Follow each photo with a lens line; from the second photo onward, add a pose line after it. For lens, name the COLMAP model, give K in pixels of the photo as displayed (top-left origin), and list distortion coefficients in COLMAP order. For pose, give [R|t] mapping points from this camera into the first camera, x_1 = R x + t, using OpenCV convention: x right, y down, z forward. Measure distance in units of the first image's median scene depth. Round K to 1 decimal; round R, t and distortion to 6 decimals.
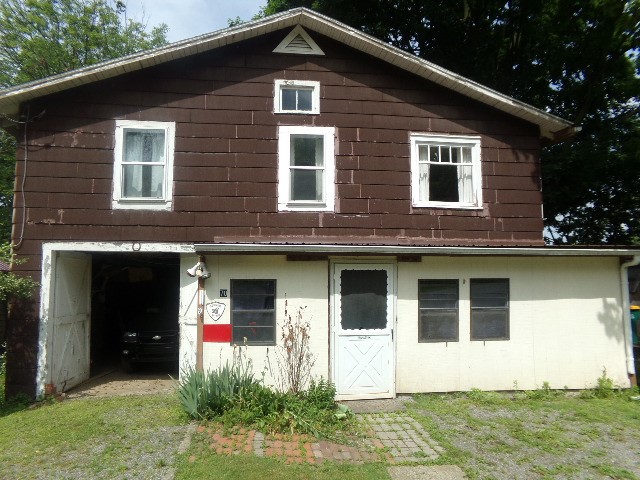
lens RADIAL K [[427.8, 0, 318.6], [0, 427.8, 240.8], [0, 0, 1]] dist [0.000549, 0.016387]
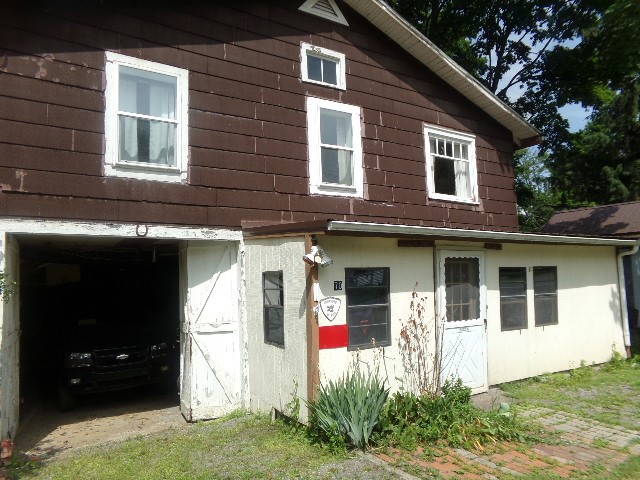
lens RADIAL K [[427.8, 0, 320.1], [0, 427.8, 239.8], [0, 0, 1]] dist [0.000549, 0.016387]
pose [[0.915424, 0.016139, 0.402168, -0.426132], [-0.010332, 0.999809, -0.016603, 0.037494], [-0.402359, 0.011043, 0.915416, 0.207812]]
